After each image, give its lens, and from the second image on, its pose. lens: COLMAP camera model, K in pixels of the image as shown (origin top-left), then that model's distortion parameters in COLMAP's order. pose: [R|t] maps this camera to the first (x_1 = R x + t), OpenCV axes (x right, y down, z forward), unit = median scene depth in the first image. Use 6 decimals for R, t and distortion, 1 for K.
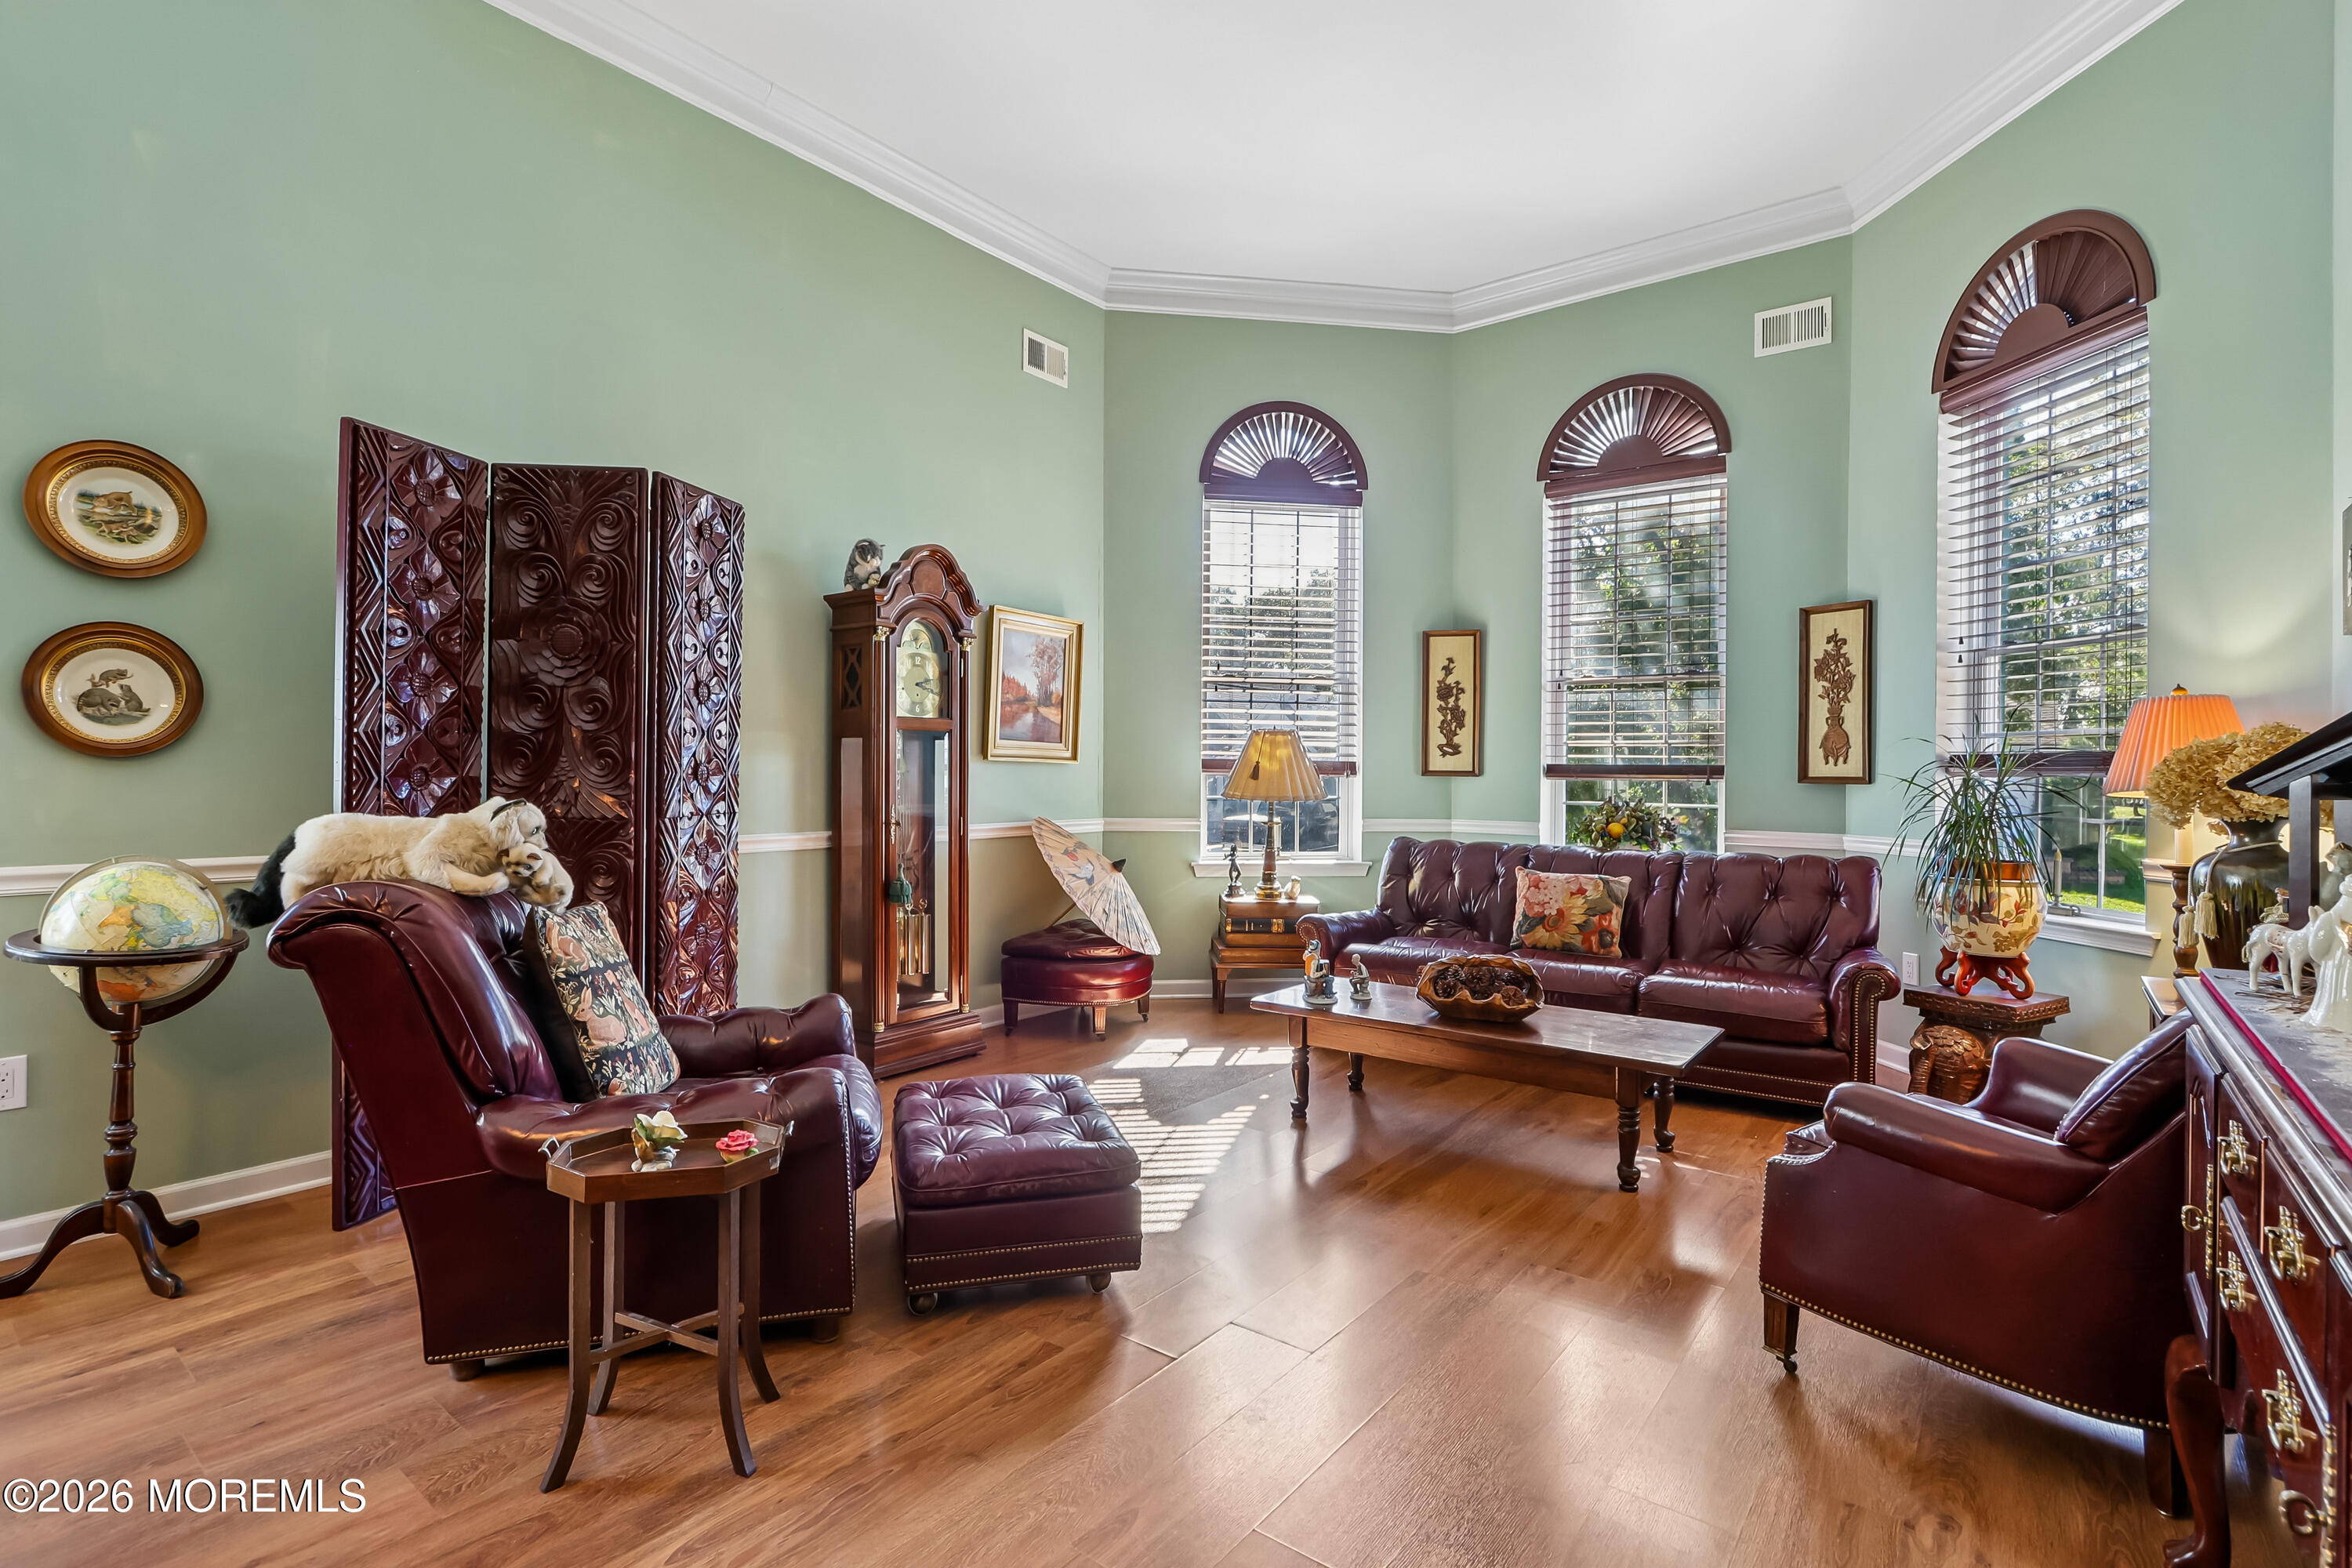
lens RADIAL K [[1153.8, 0, 1177.2], [0, 1153.8, 769.0], [0, 0, 1]] dist [-0.000827, -0.000031]
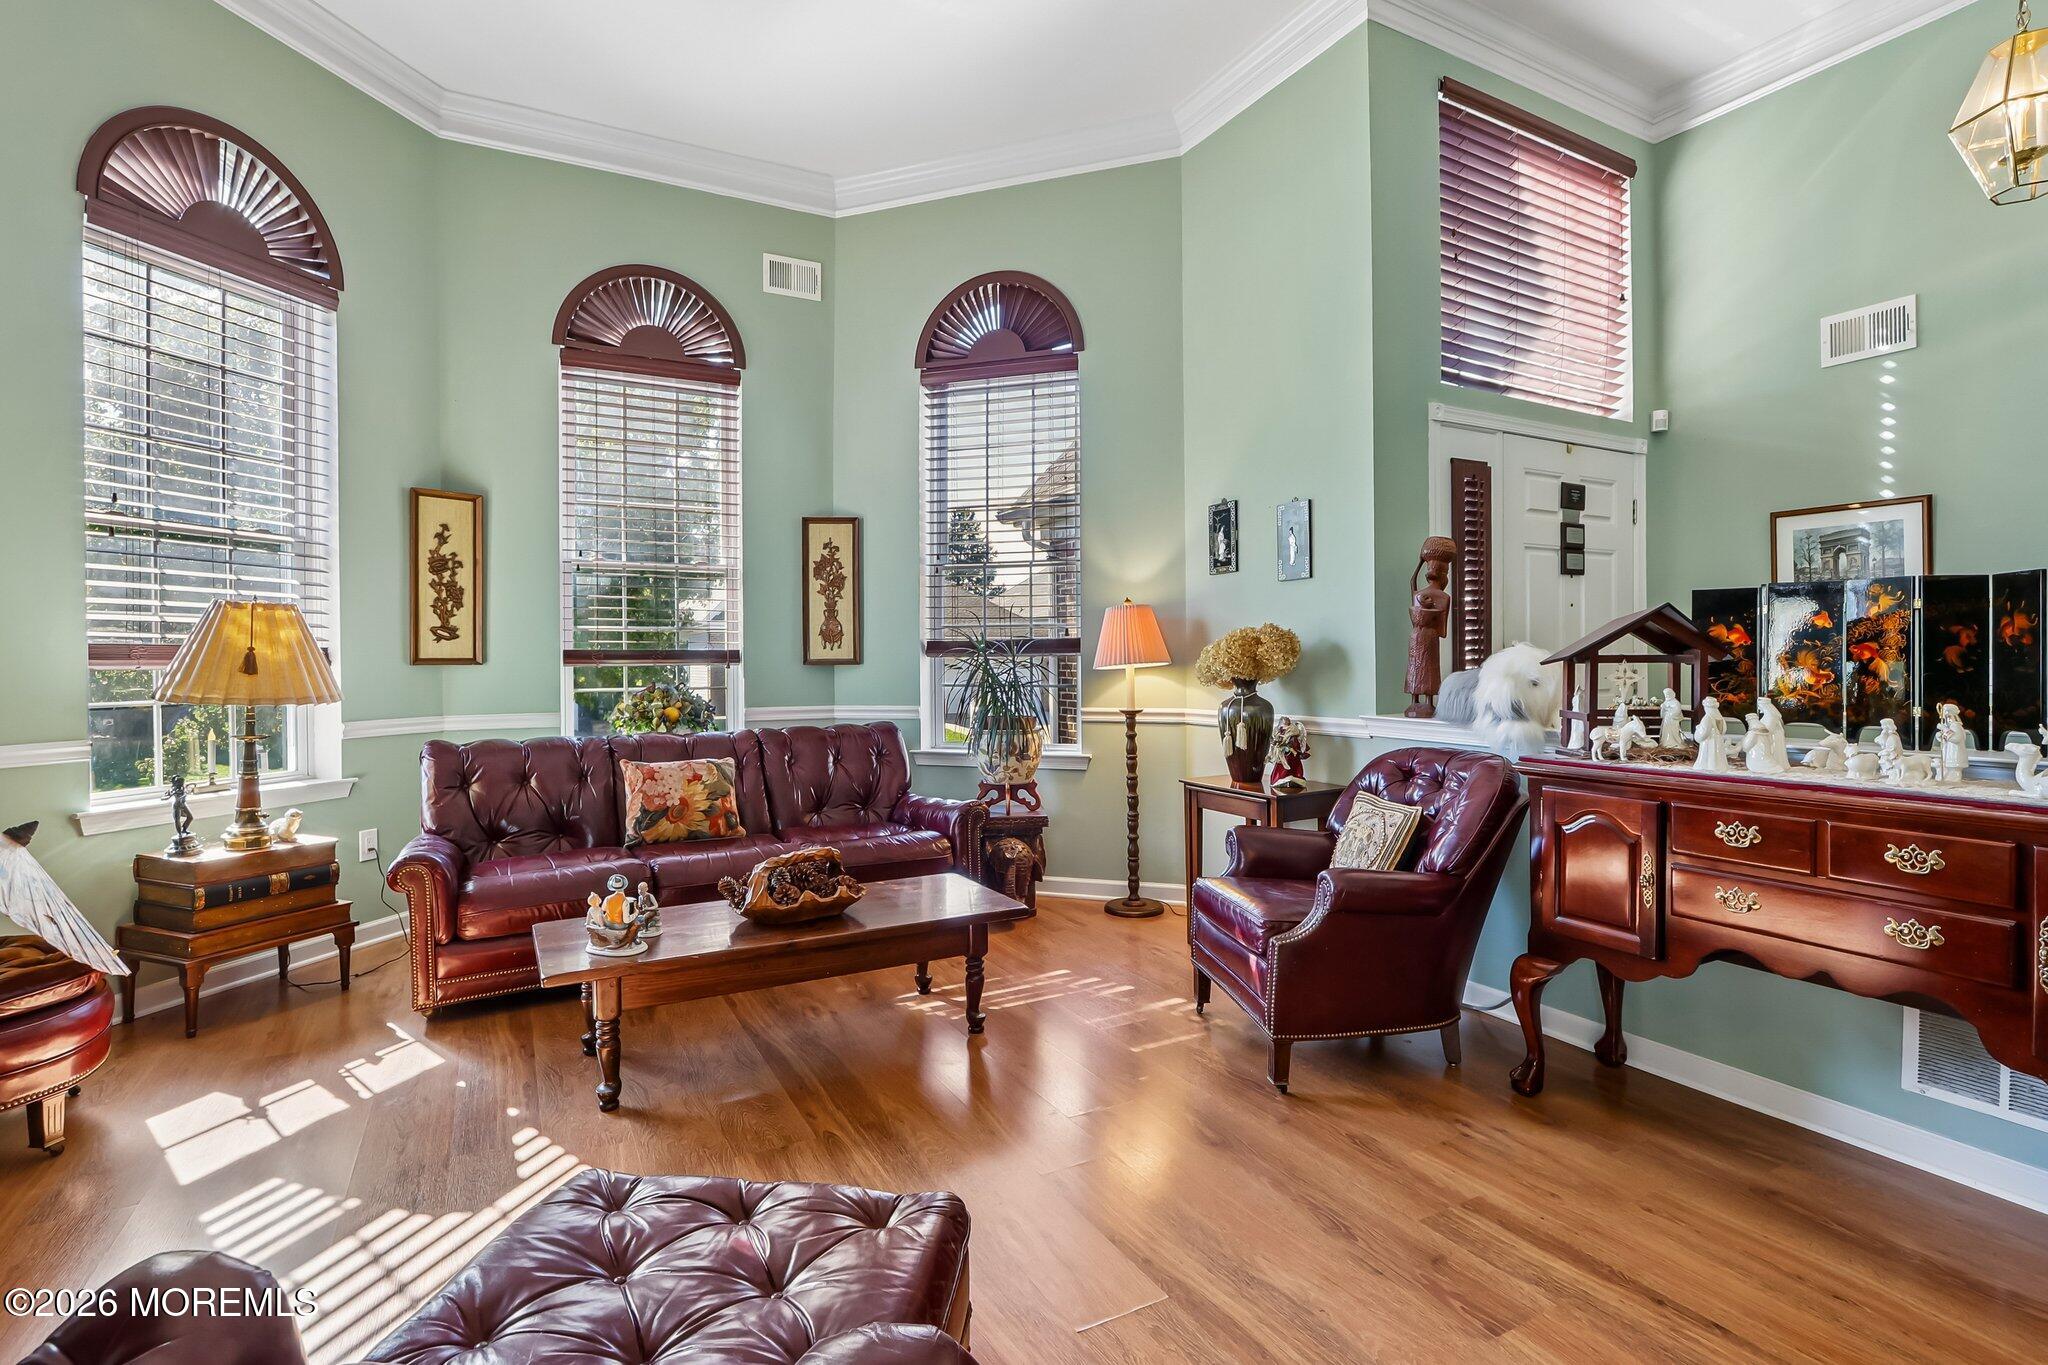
lens RADIAL K [[977.2, 0, 1024.8], [0, 977.2, 664.7], [0, 0, 1]] dist [0.001123, 0.000245]
pose [[0.413343, -0.016927, 0.910418, -0.278095], [0.009056, 0.999854, 0.014479, -0.000340], [-0.910531, 0.002260, 0.413436, 0.370179]]
